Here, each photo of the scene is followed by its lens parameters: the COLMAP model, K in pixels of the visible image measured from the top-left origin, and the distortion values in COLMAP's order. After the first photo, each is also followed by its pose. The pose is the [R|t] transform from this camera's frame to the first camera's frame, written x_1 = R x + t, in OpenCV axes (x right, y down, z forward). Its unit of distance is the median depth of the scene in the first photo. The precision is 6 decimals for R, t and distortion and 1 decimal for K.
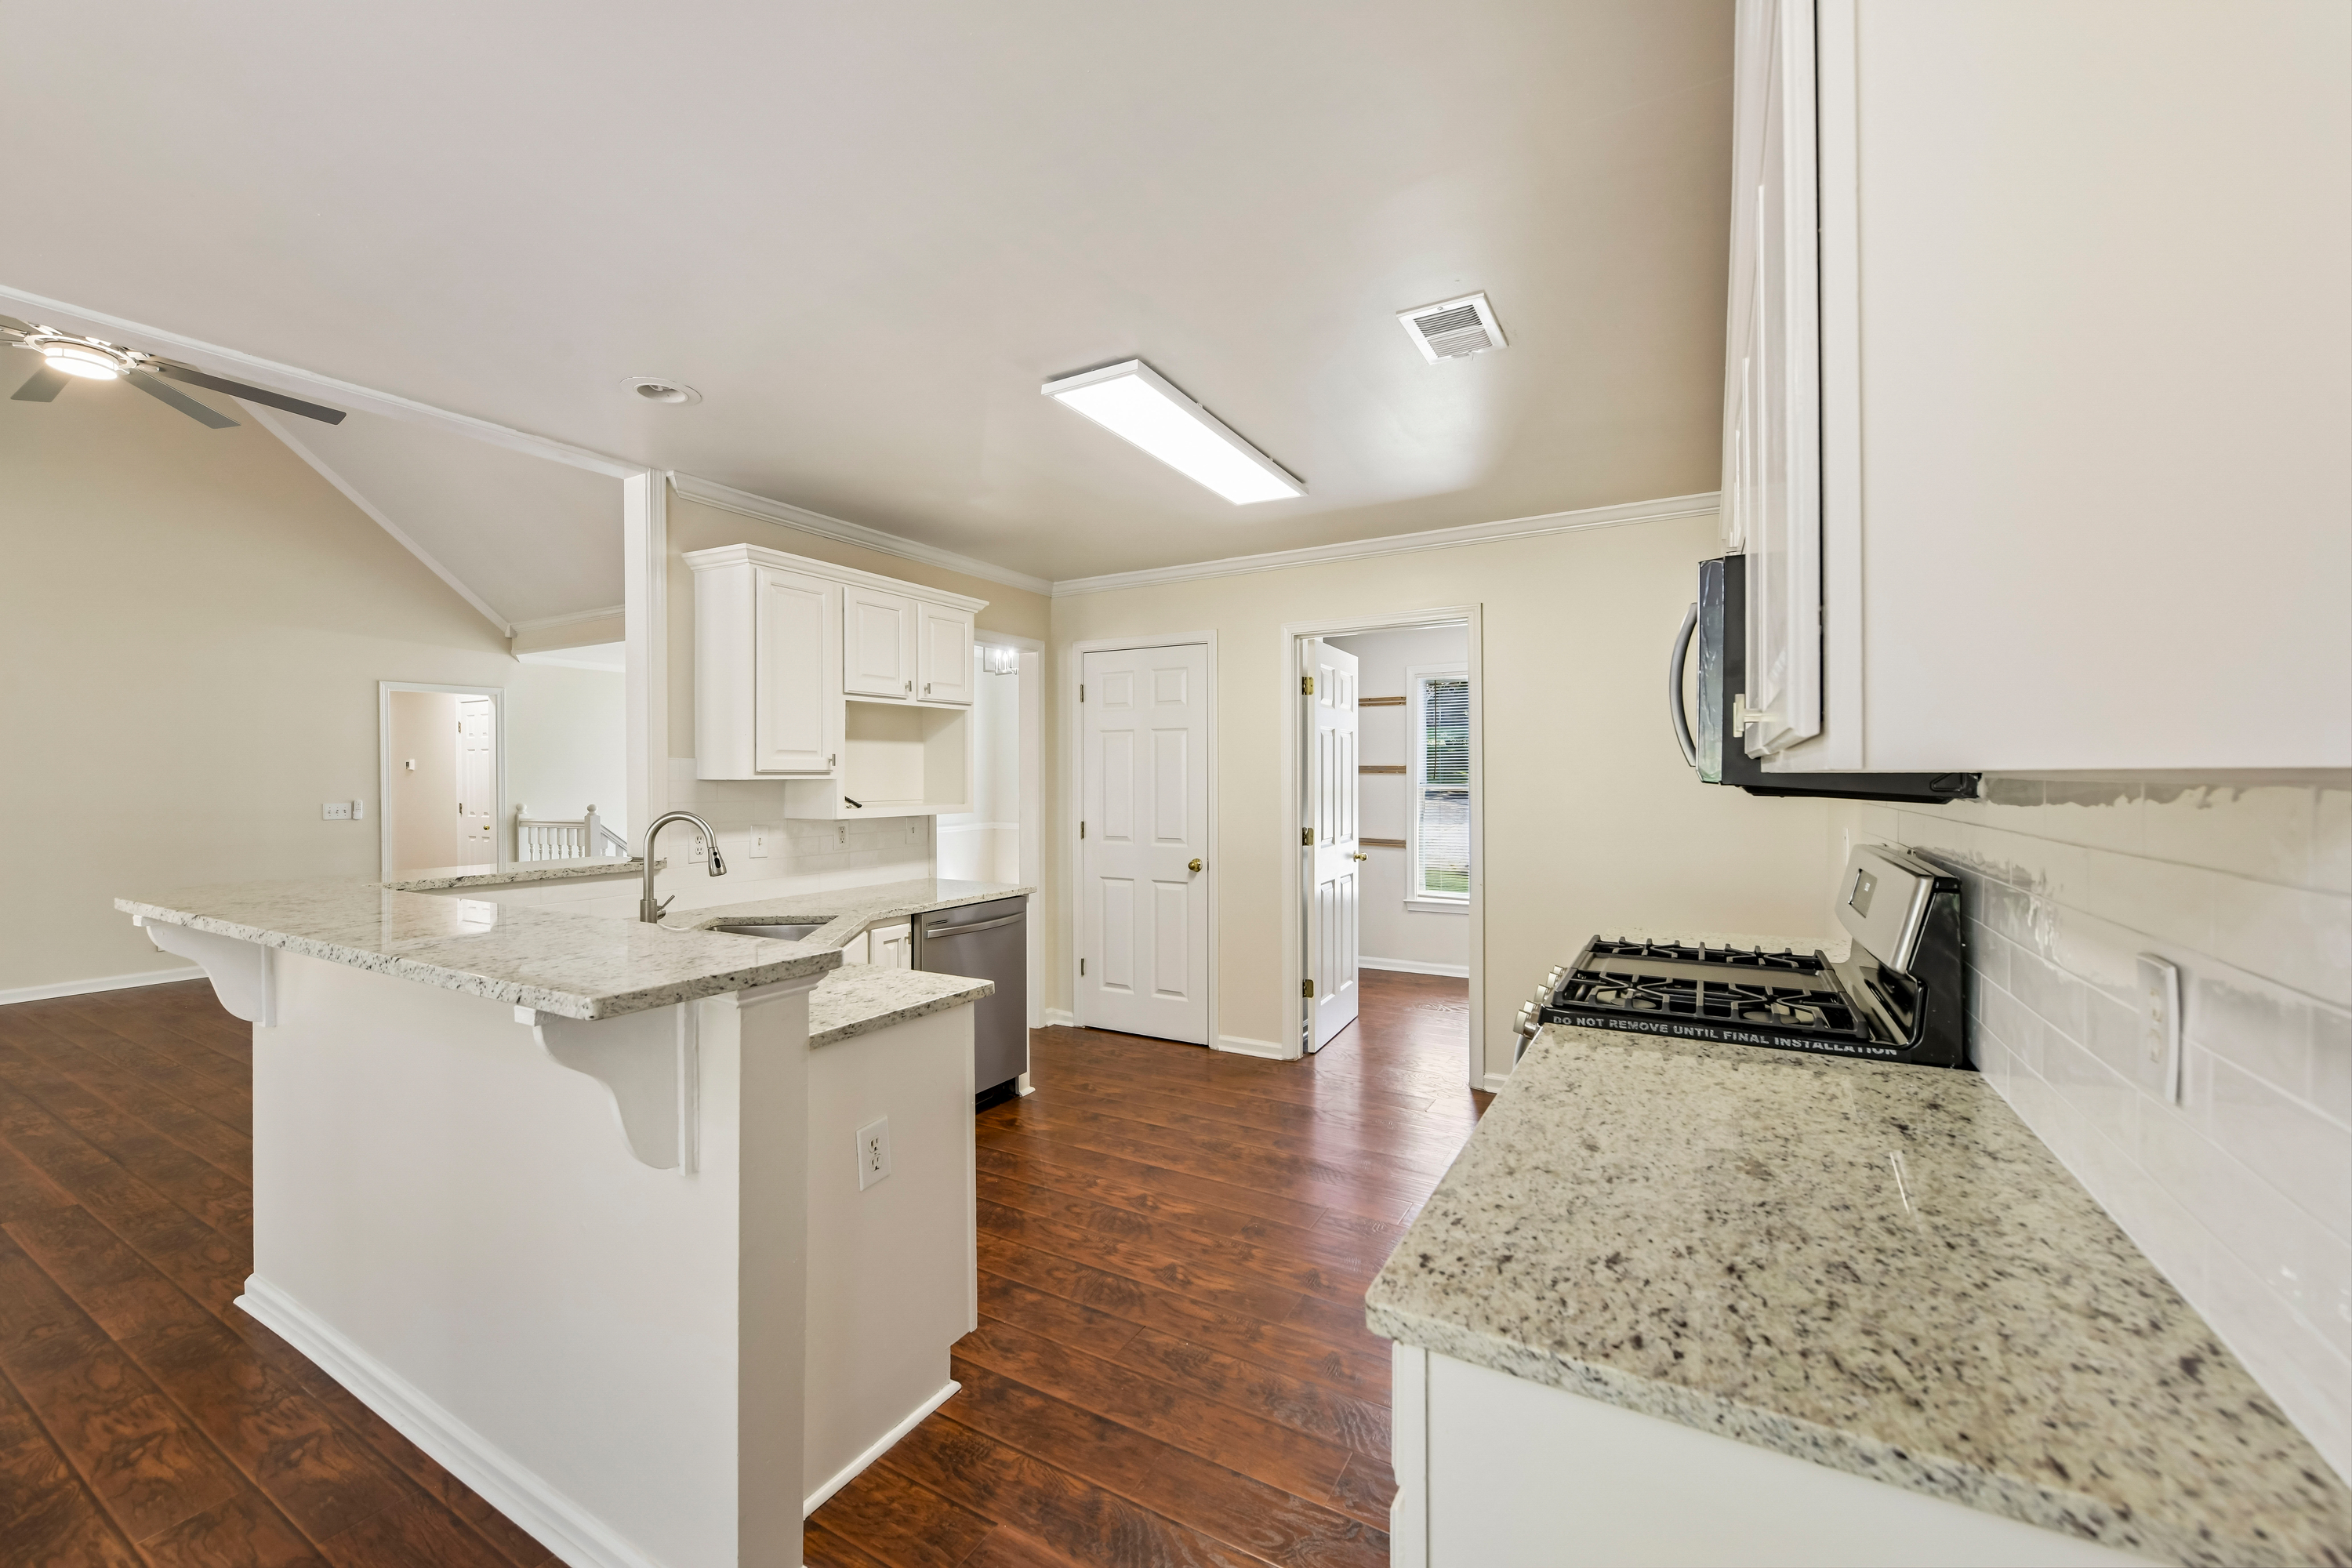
lens RADIAL K [[933.8, 0, 1169.7], [0, 933.8, 789.4], [0, 0, 1]] dist [-0.002999, -0.001200]
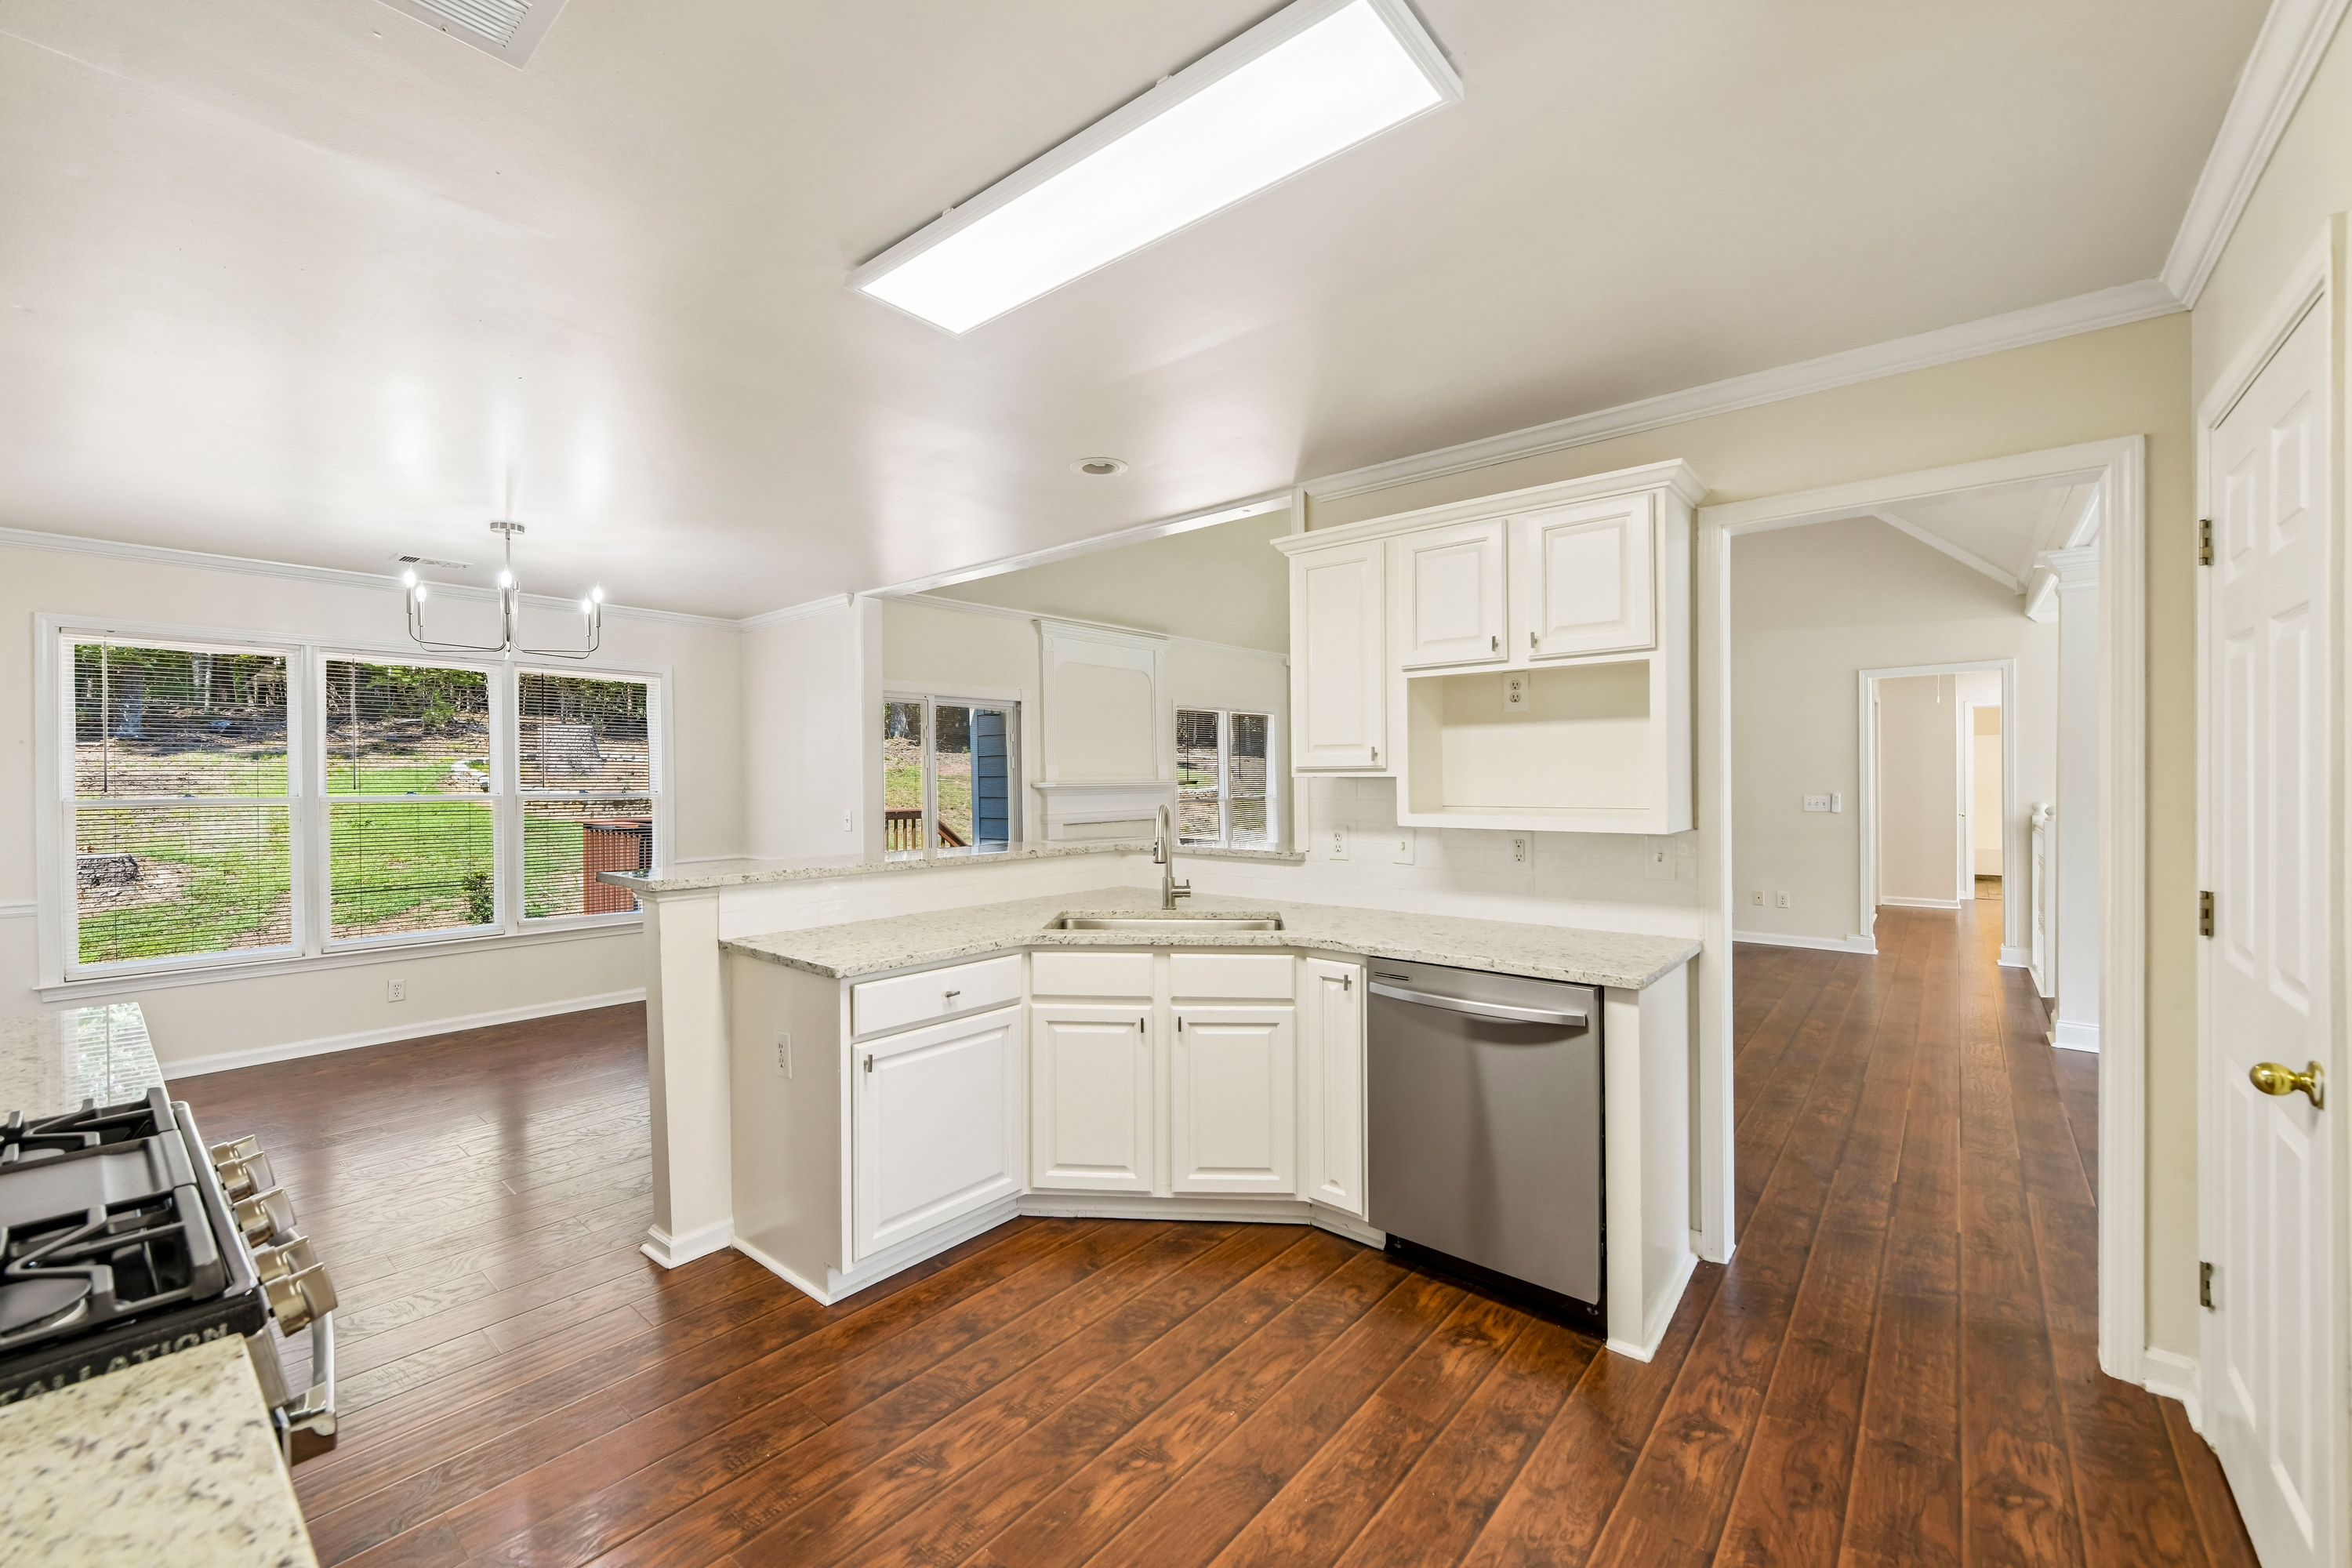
lens RADIAL K [[933.8, 0, 1156.0], [0, 933.8, 741.2], [0, 0, 1]] dist [-0.002999, -0.001200]
pose [[-0.181621, -0.034886, -0.982750, 0.521493], [-0.003533, 0.999387, -0.034824, -0.014220], [0.983362, -0.002853, -0.181633, 0.972865]]
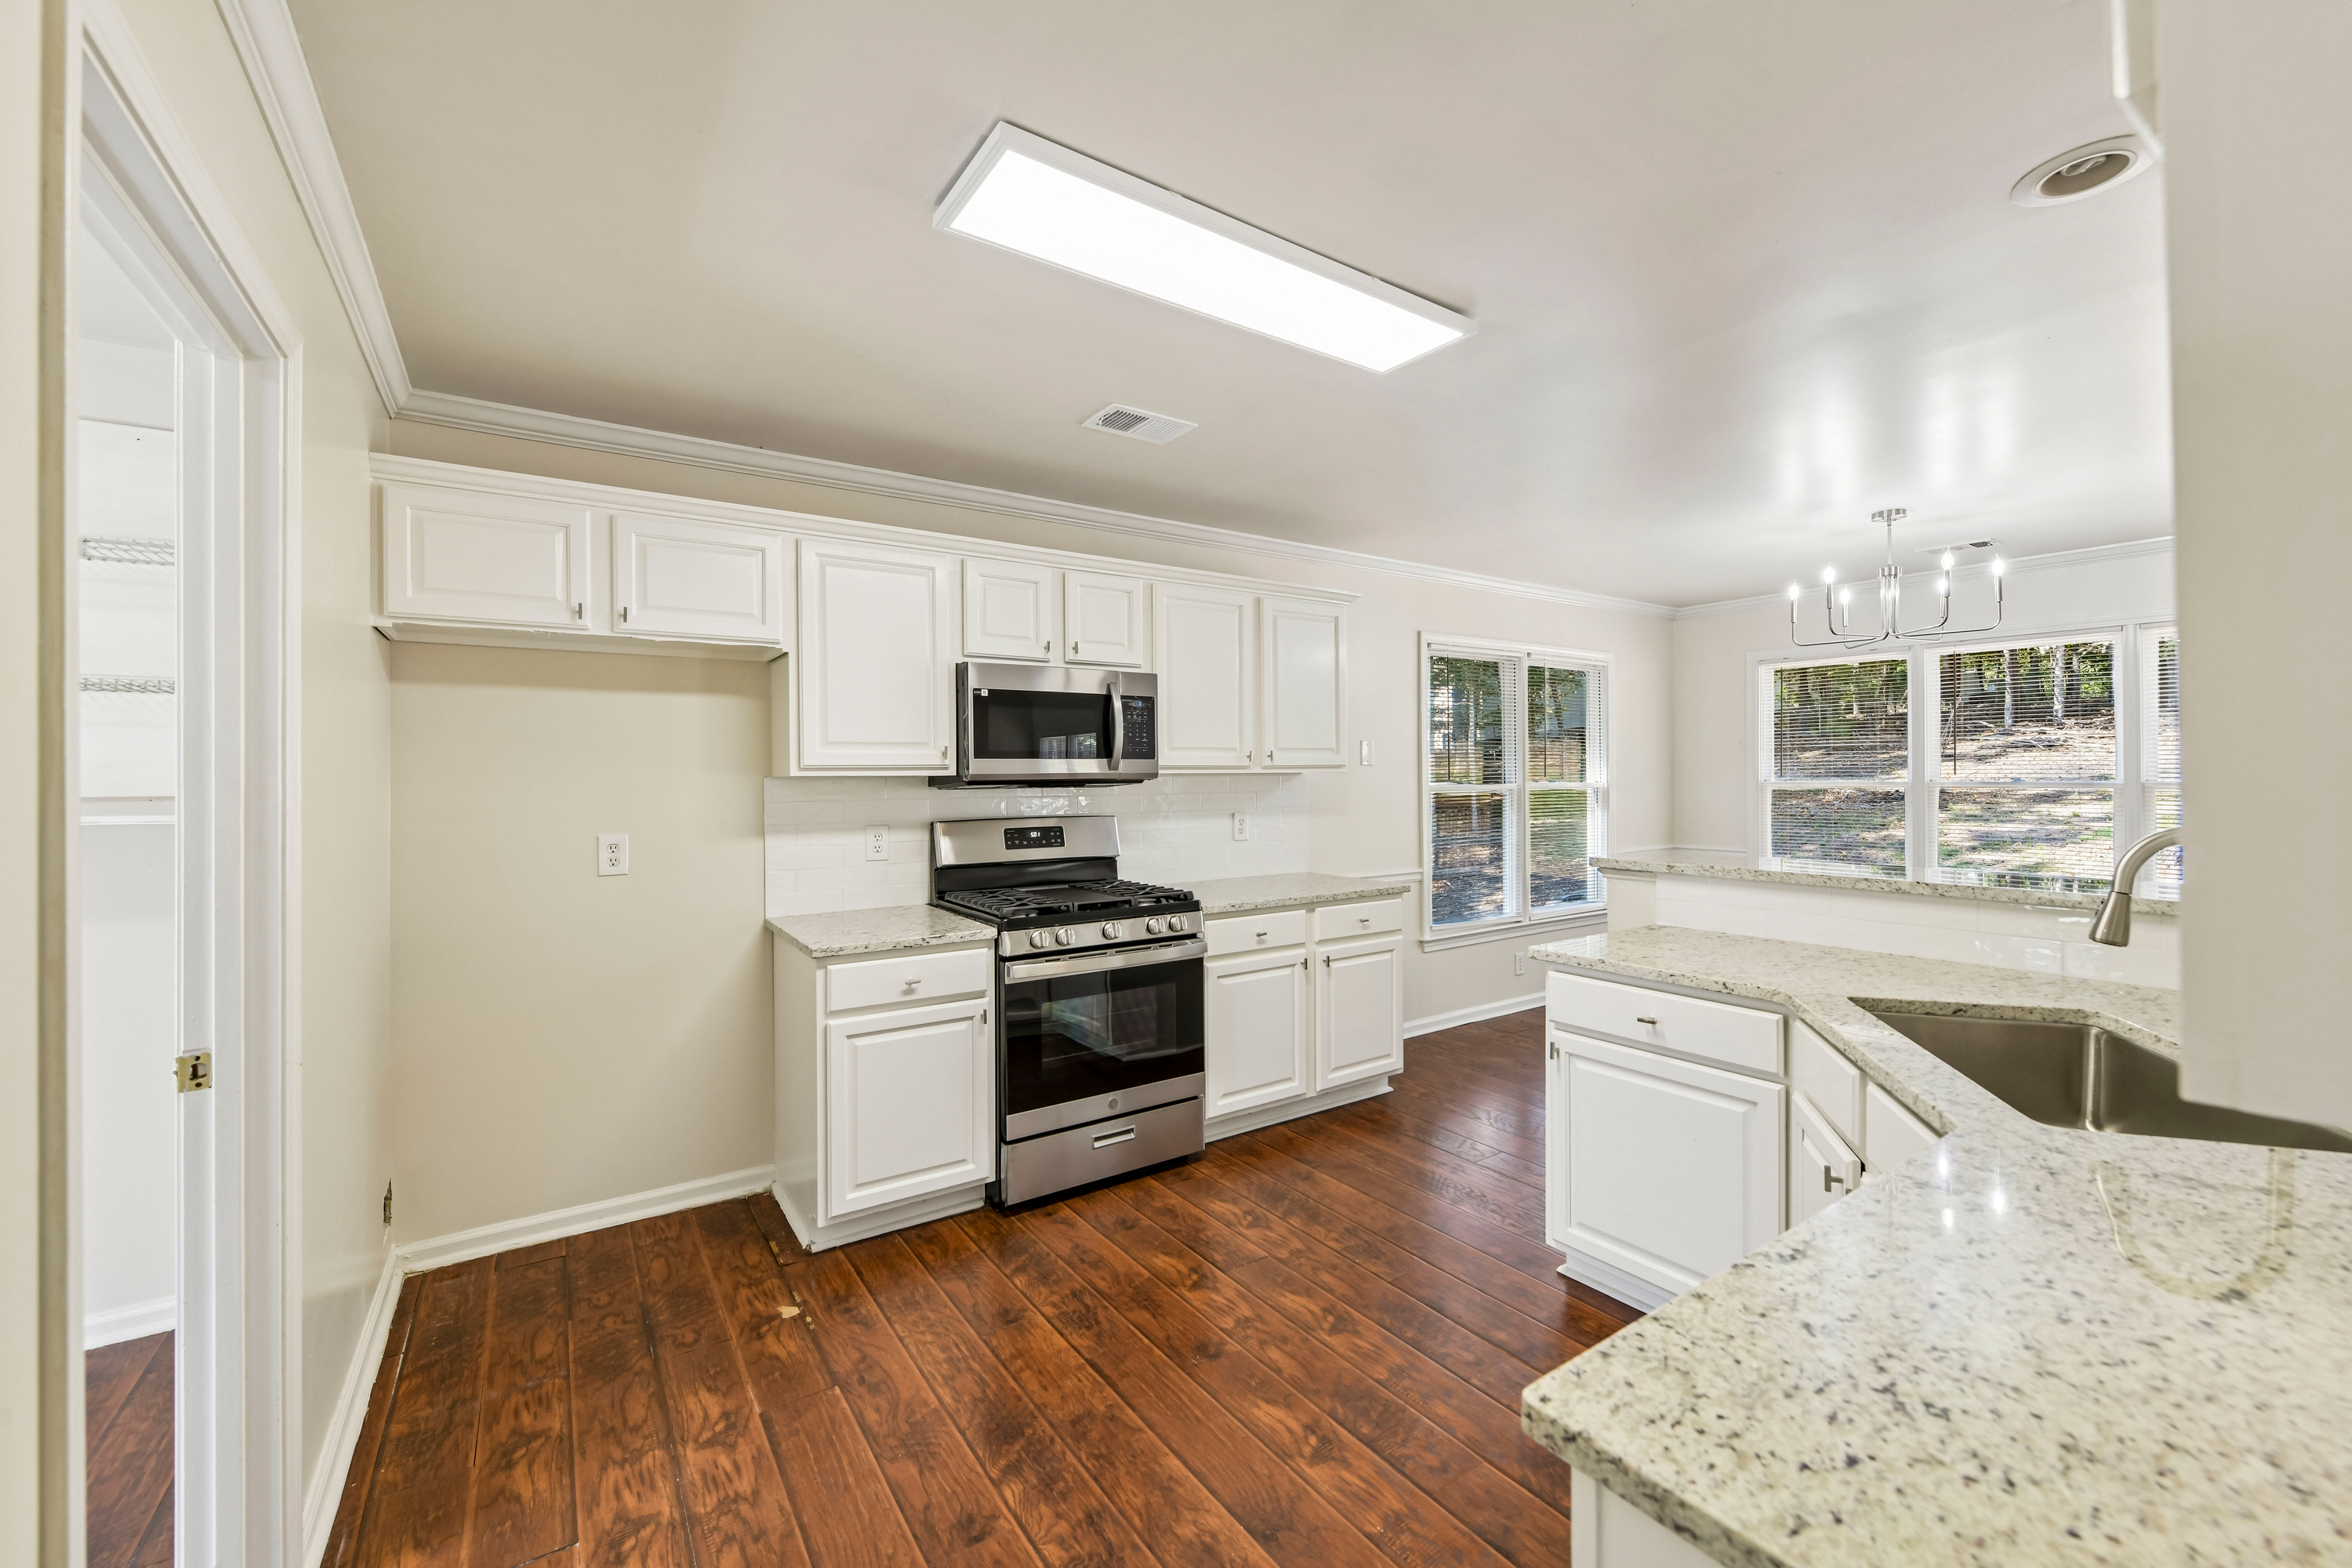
lens RADIAL K [[933.8, 0, 1179.6], [0, 933.8, 787.5], [0, 0, 1]] dist [-0.002999, -0.001200]
pose [[-0.902248, 0.009232, 0.431120, -0.187083], [0.013913, 0.999874, 0.007706, -0.004532], [-0.430994, 0.012951, -0.902262, 1.385416]]
